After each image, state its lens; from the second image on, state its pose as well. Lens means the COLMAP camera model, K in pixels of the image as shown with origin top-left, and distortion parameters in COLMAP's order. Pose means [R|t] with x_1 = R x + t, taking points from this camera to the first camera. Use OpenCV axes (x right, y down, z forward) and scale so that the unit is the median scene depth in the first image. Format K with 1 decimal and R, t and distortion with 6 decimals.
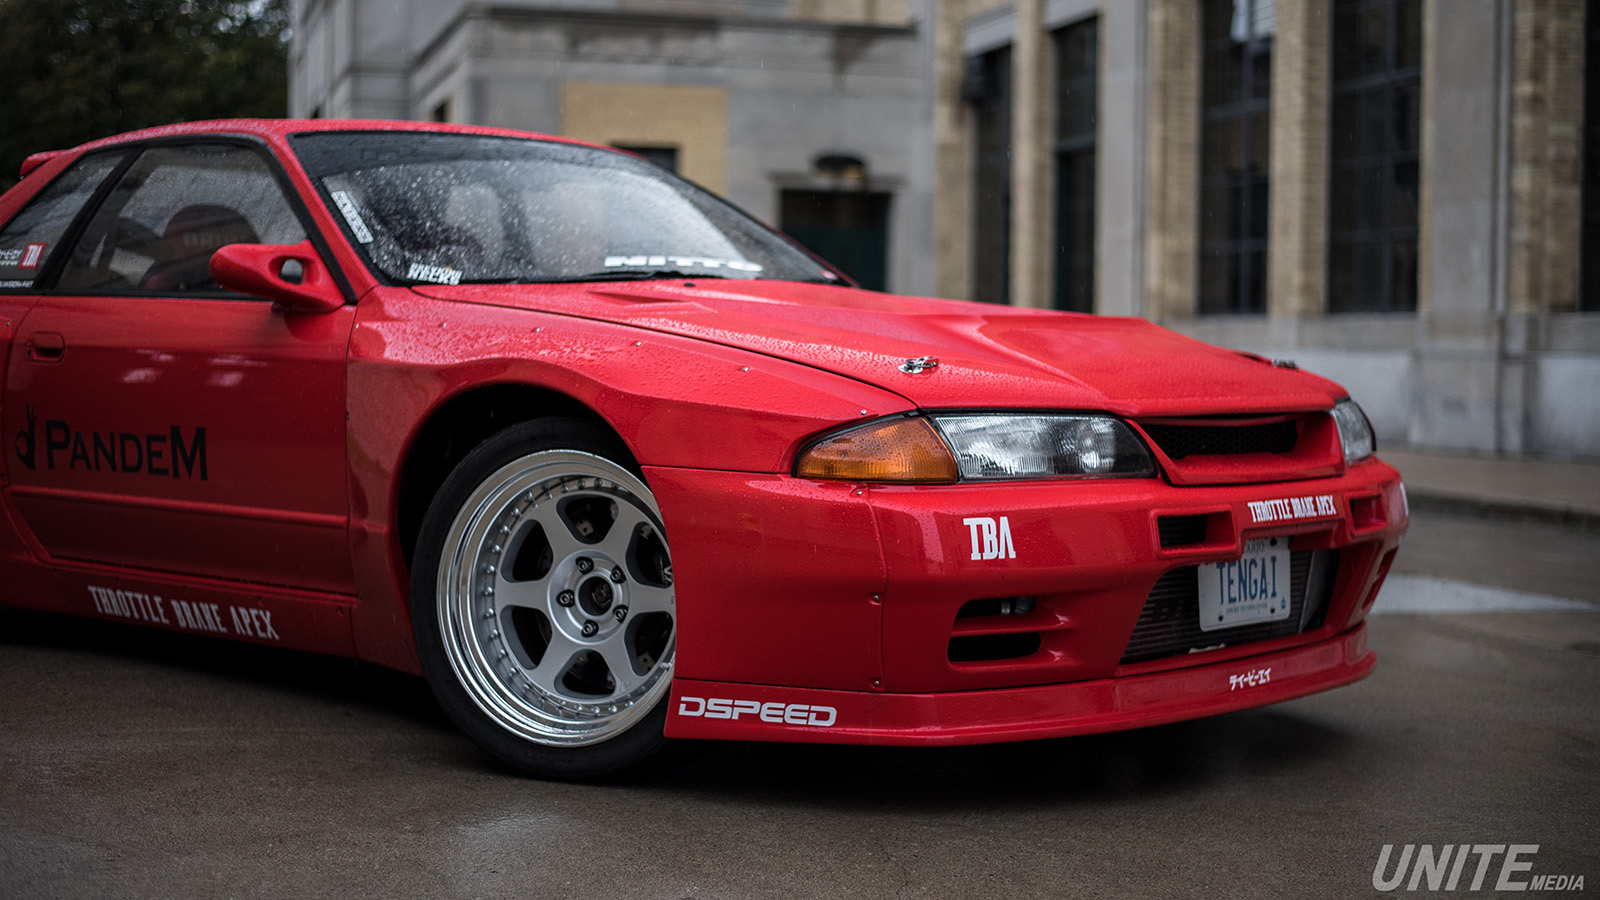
lens RADIAL K [[2343.2, 0, 776.4], [0, 2343.2, 452.5], [0, 0, 1]] dist [-0.089933, 0.026302]
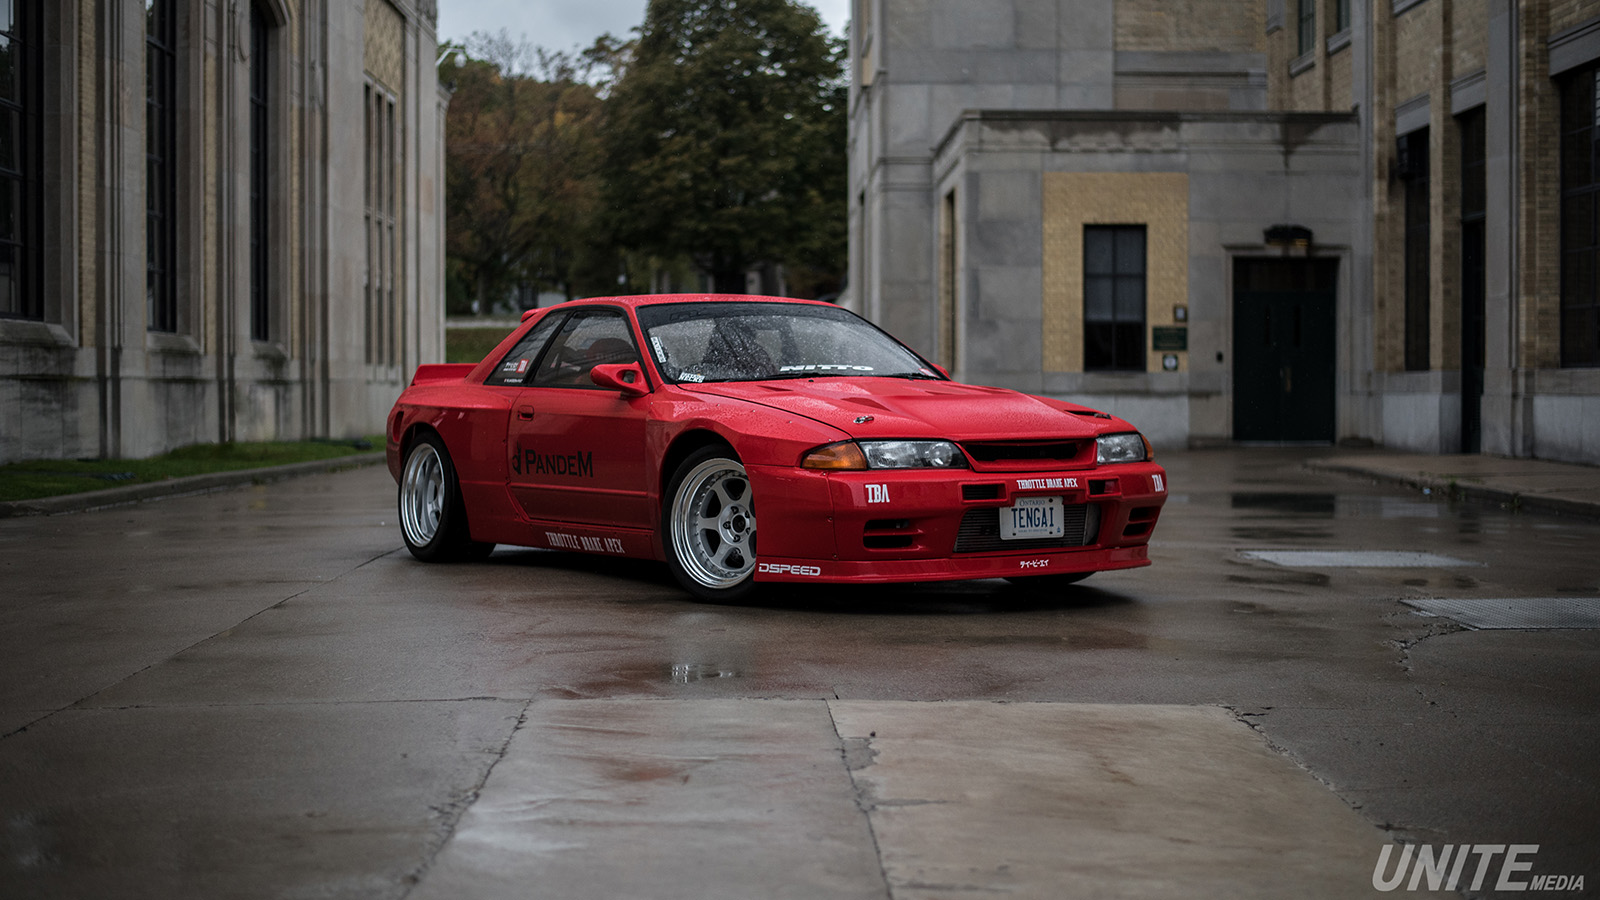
lens RADIAL K [[2343.2, 0, 776.4], [0, 2343.2, 452.5], [0, 0, 1]] dist [-0.089933, 0.026302]
pose [[0.966478, -0.006982, -0.256655, 0.457621], [0.001978, 0.999803, -0.019750, 0.032141], [0.256742, 0.018581, 0.966301, -0.992615]]
